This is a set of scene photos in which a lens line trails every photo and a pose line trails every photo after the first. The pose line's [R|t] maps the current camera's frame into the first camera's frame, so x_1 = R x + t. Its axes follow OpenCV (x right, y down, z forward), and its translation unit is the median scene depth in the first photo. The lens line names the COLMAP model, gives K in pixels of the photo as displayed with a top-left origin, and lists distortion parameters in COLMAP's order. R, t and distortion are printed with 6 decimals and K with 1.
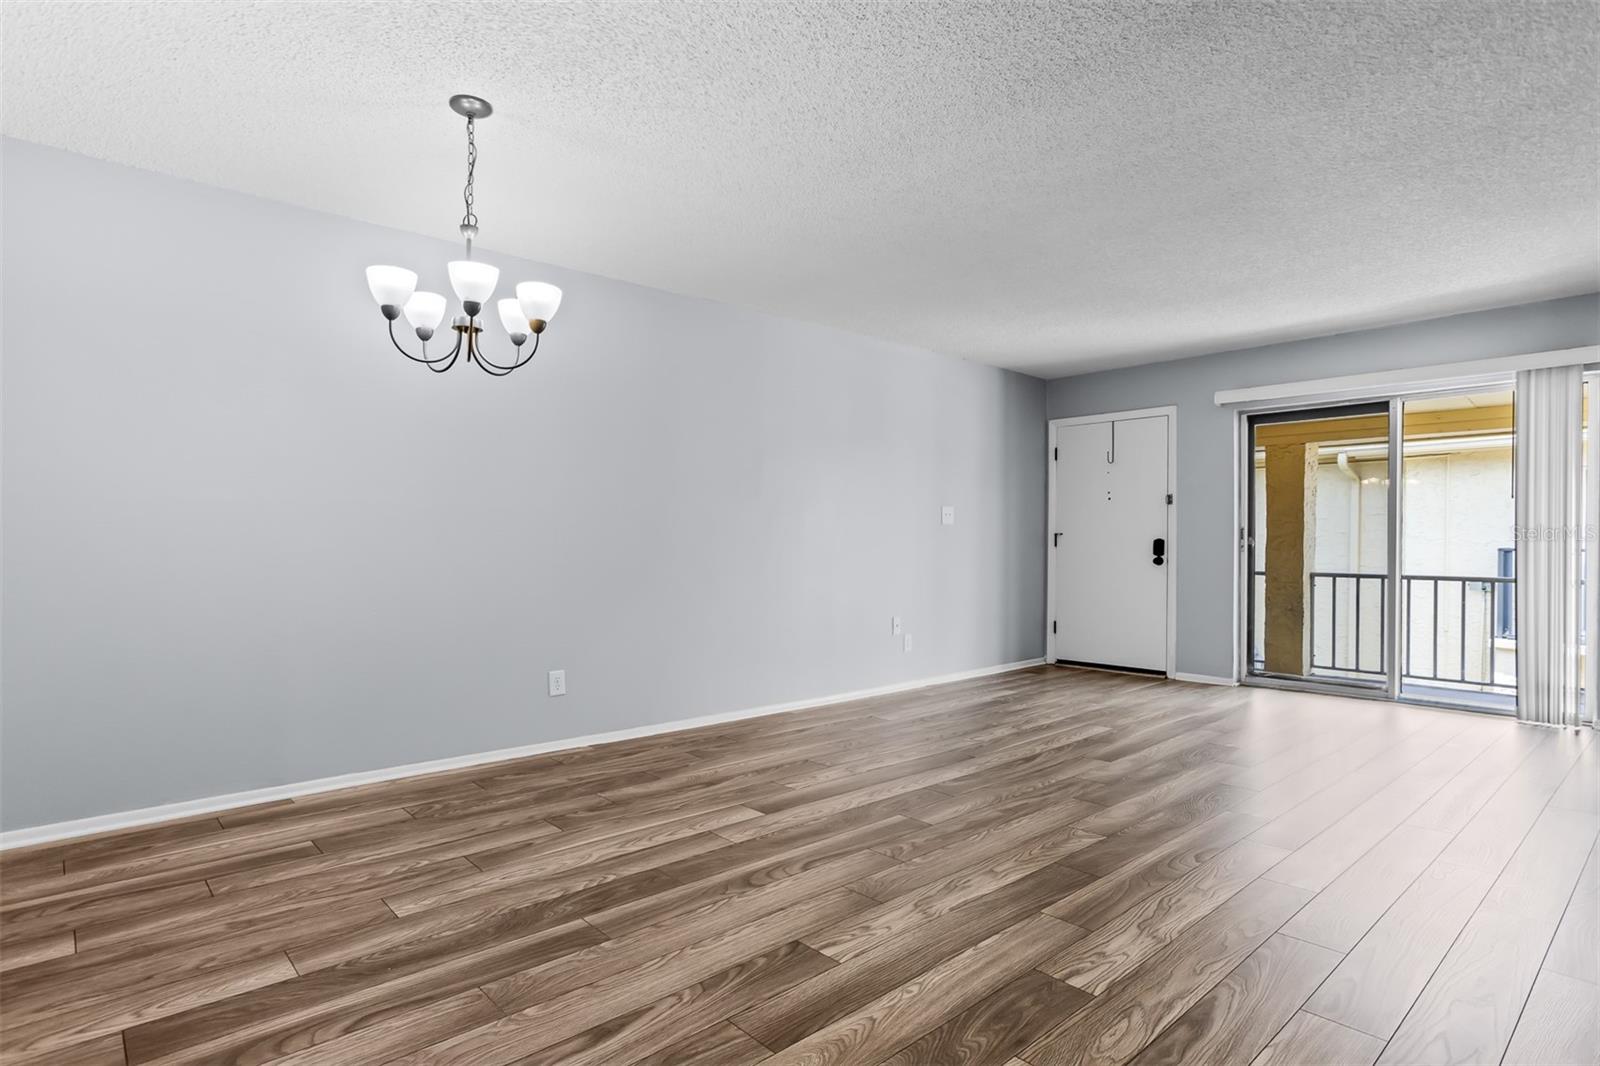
lens RADIAL K [[802.1, 0, 724.3], [0, 802.1, 535.9], [0, 0, 1]] dist [-0.047562, 0.026779]
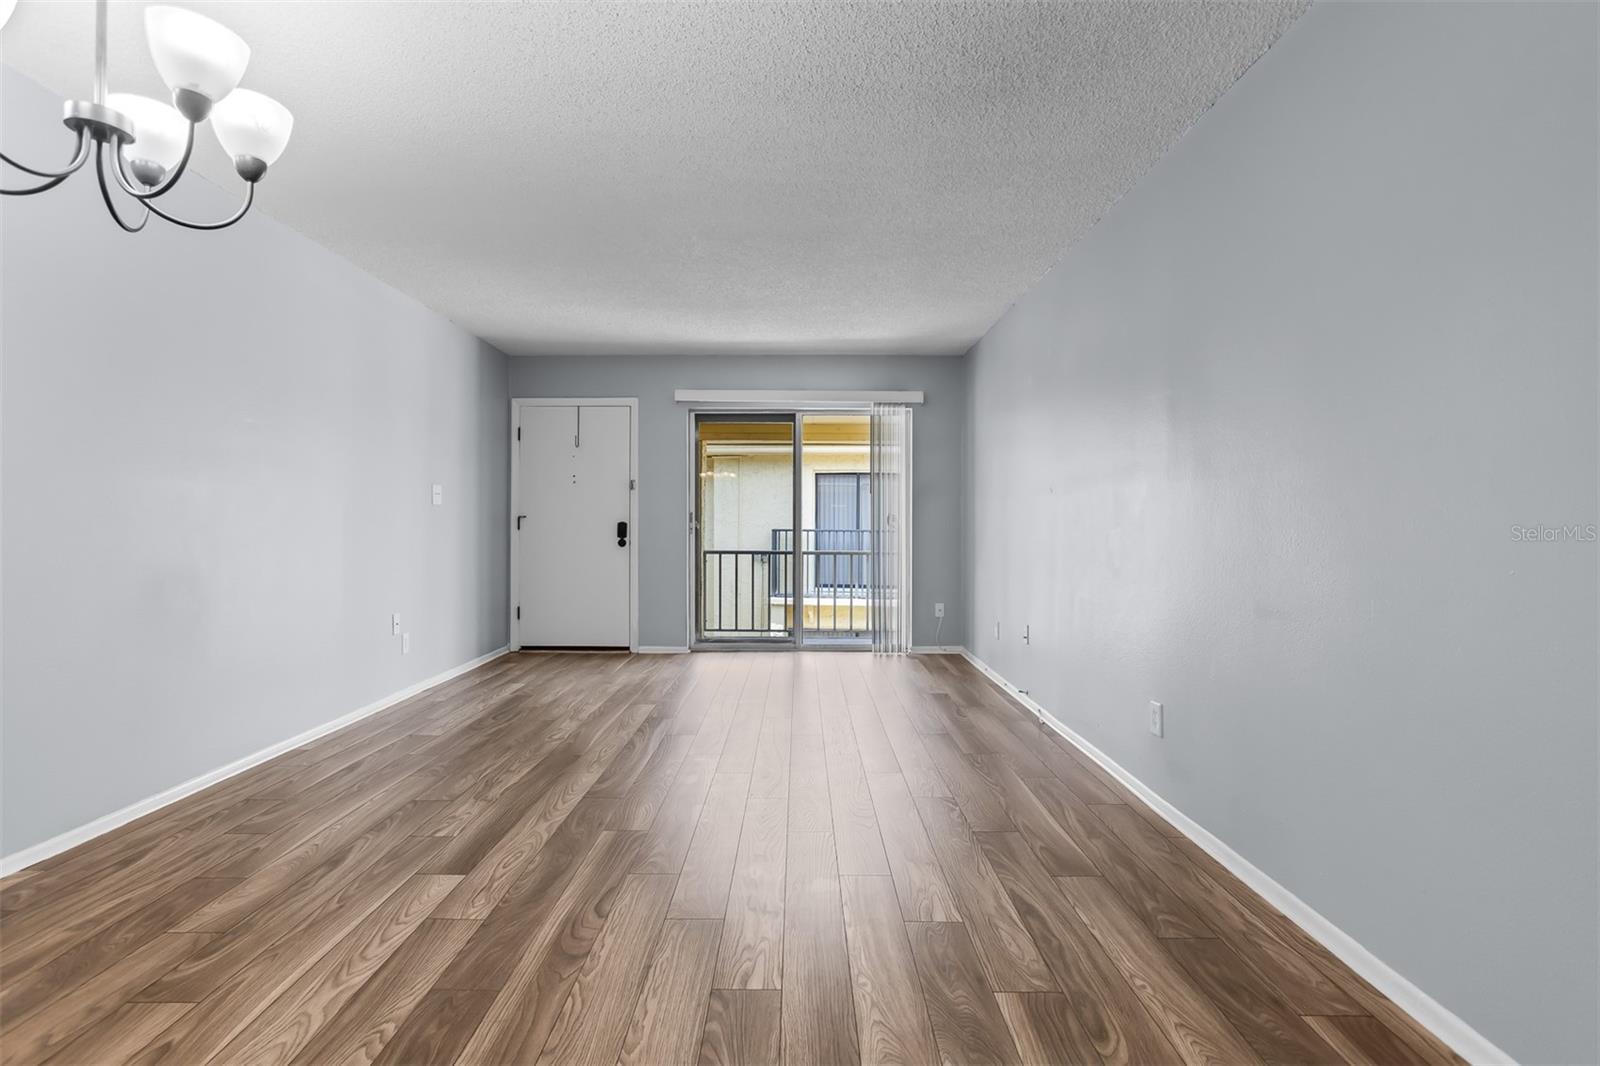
lens RADIAL K [[849.6, 0, 754.2], [0, 849.6, 529.4], [0, 0, 1]] dist [-0.038208, 0.030773]
pose [[0.658527, -0.004407, 0.752544, -0.210368], [-0.006549, 0.999911, 0.011587, -0.000723], [-0.752529, -0.012559, 0.658440, 0.136451]]
